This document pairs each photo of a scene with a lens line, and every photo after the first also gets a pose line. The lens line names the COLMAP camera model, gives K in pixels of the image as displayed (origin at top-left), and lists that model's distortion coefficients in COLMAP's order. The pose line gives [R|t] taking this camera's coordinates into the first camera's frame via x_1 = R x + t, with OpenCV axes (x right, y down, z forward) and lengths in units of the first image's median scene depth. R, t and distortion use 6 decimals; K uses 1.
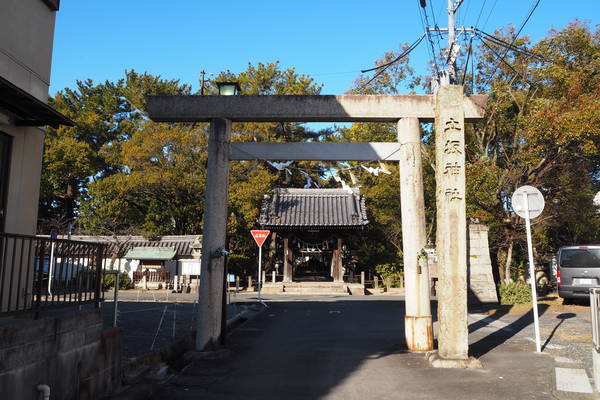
lens RADIAL K [[504.3, 0, 300.6], [0, 504.3, 200.5], [0, 0, 1]] dist [0.073120, 0.004098]
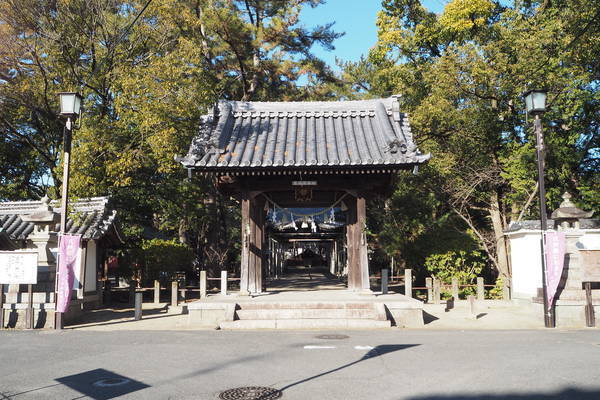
lens RADIAL K [[504.3, 0, 299.7], [0, 504.3, 199.3], [0, 0, 1]] dist [0.073120, 0.004098]
pose [[0.999901, -0.011235, 0.008437, 0.016713], [0.011165, 0.999903, 0.008315, 0.070034], [-0.008530, -0.008220, 0.999930, 0.525567]]
